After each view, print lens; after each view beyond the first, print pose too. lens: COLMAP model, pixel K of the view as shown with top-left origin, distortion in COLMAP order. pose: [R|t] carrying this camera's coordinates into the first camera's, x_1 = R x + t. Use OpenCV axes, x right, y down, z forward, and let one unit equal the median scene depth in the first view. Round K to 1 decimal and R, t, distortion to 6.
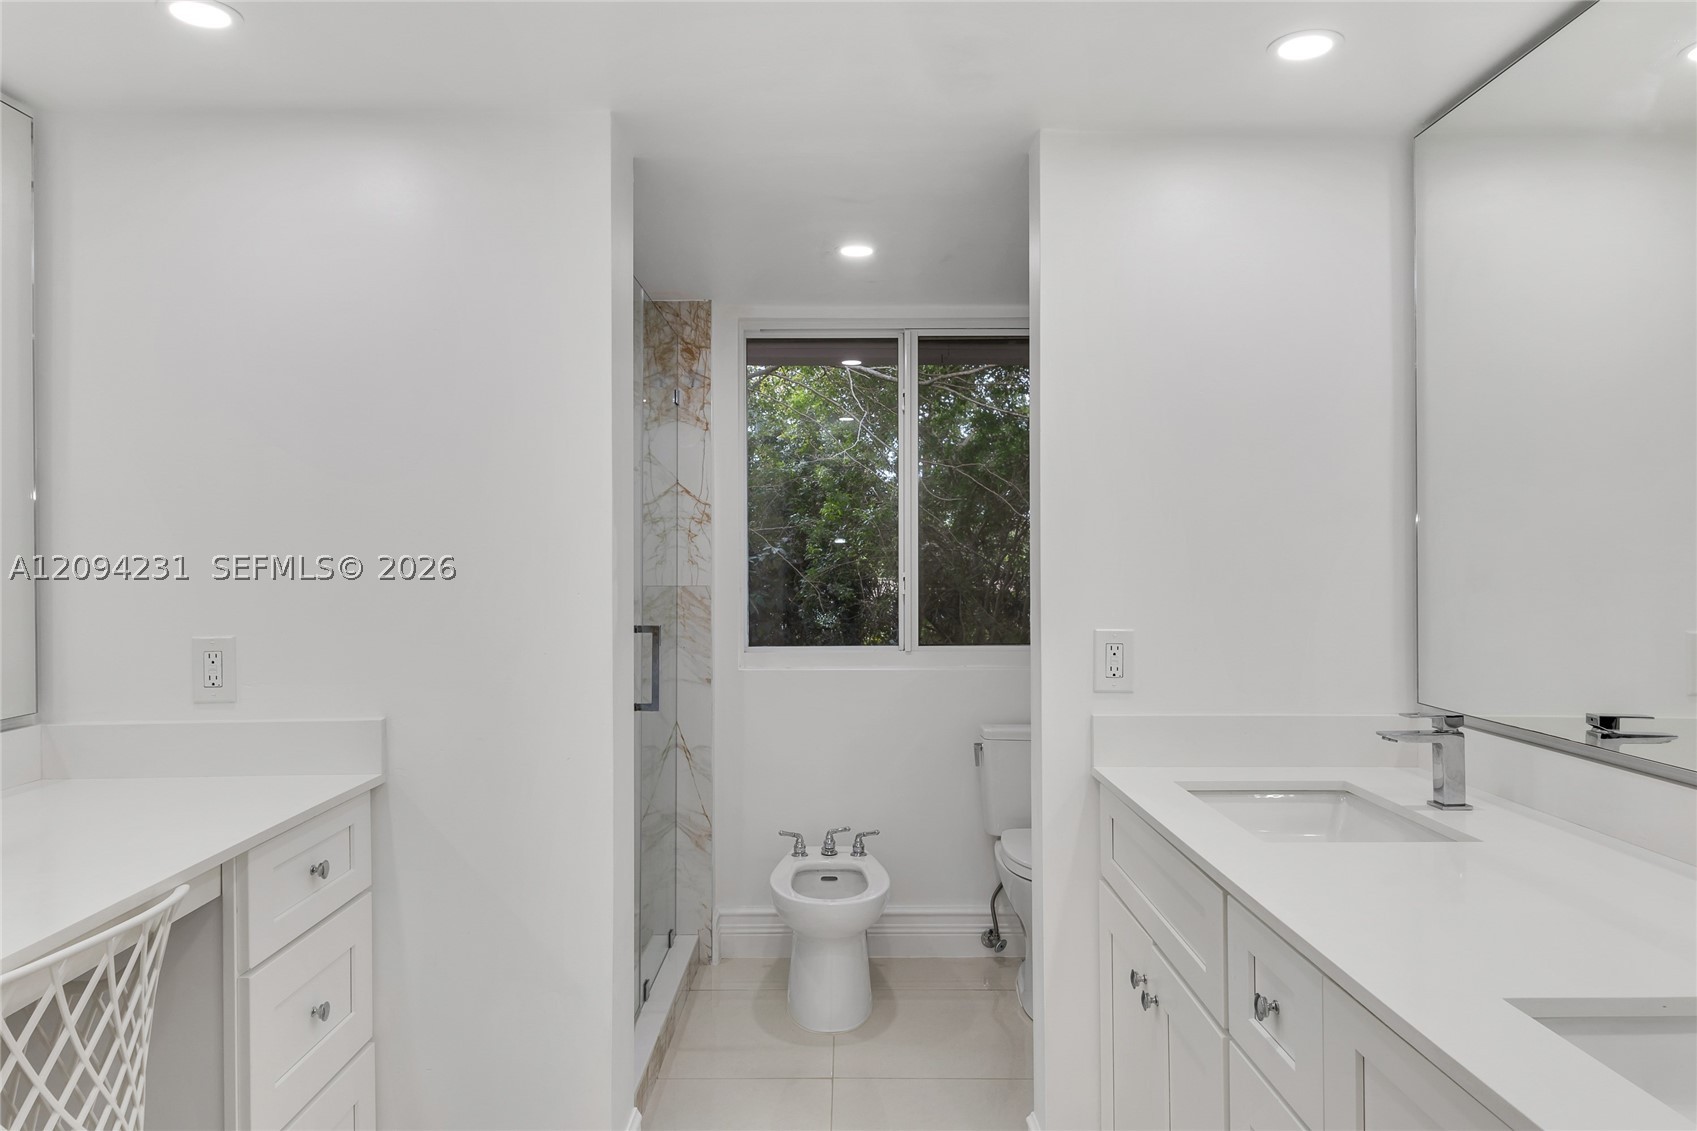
lens RADIAL K [[1168.0, 0, 845.9], [0, 1168.0, 560.7], [0, 0, 1]] dist [0.036971, -0.046149]
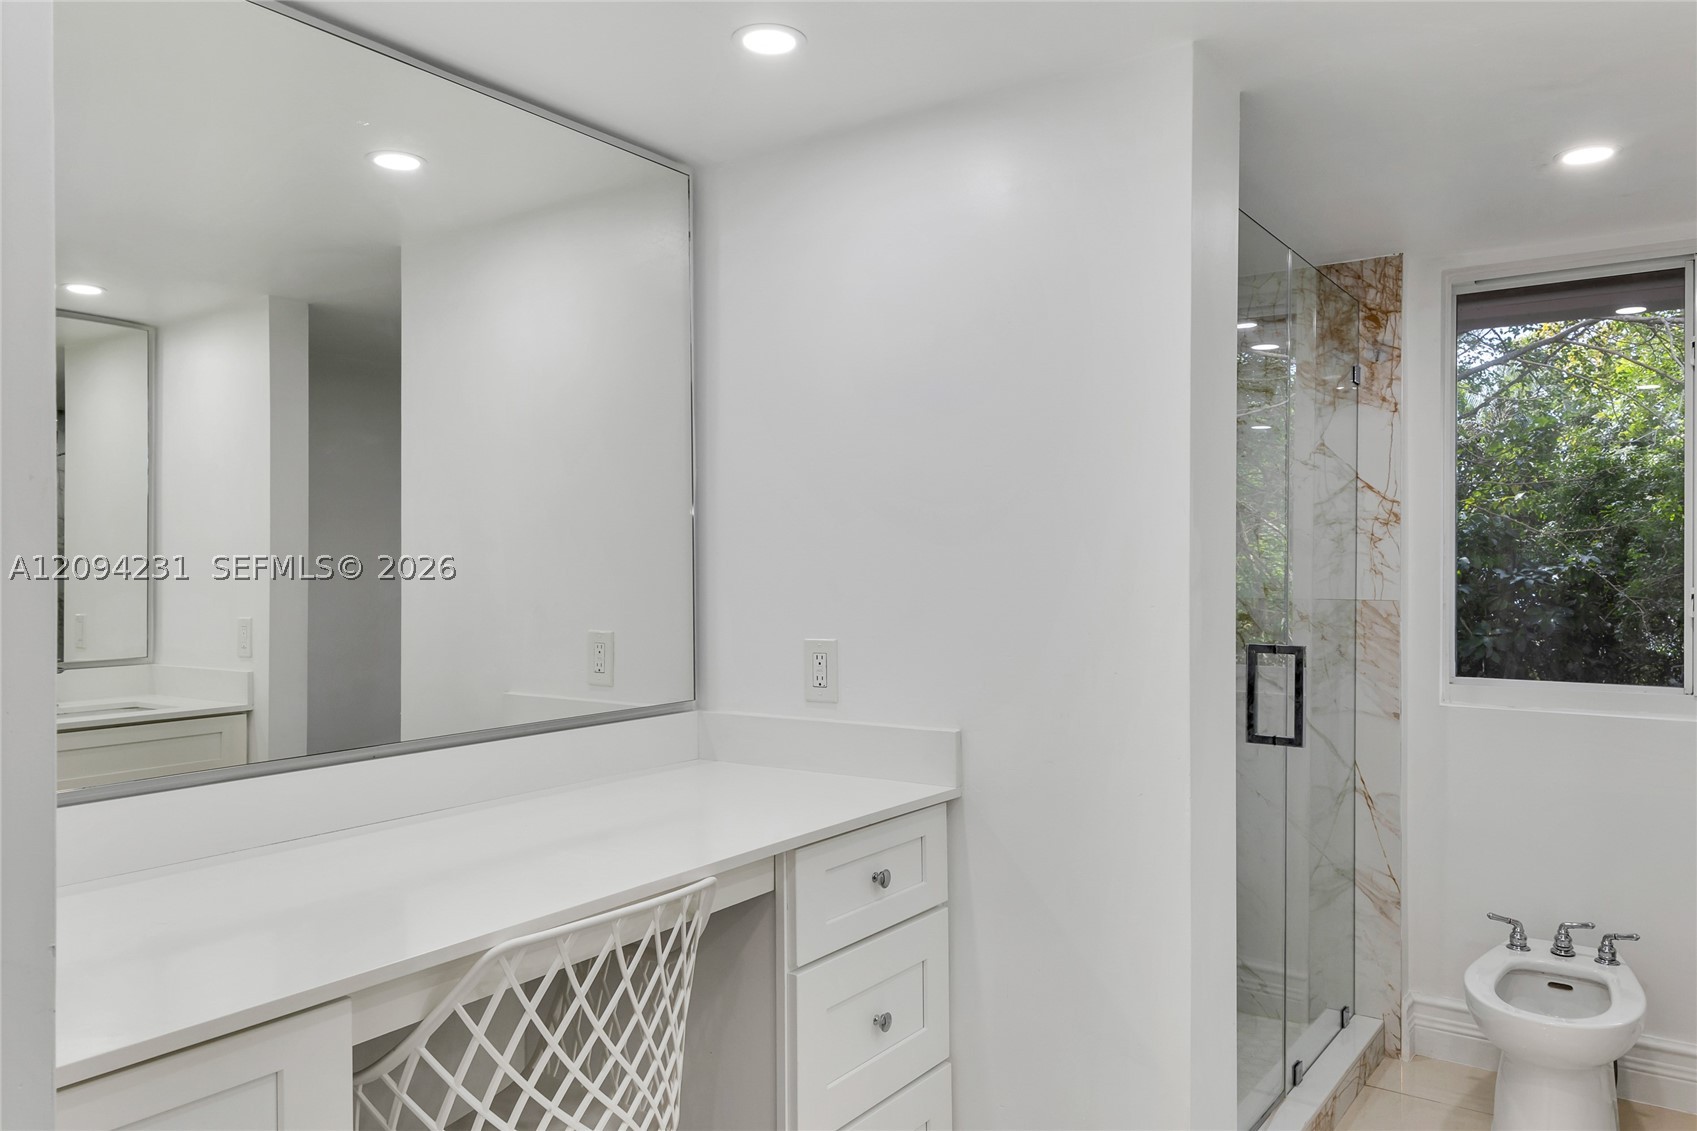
lens RADIAL K [[1197.6, 0, 847.8], [0, 1197.6, 570.9], [0, 0, 1]] dist [0.049182, -0.056647]
pose [[0.813204, 0.006169, -0.581947, 0.063406], [-0.004963, 0.999981, 0.003665, -0.000539], [0.581958, -0.000093, 0.813219, 0.082288]]
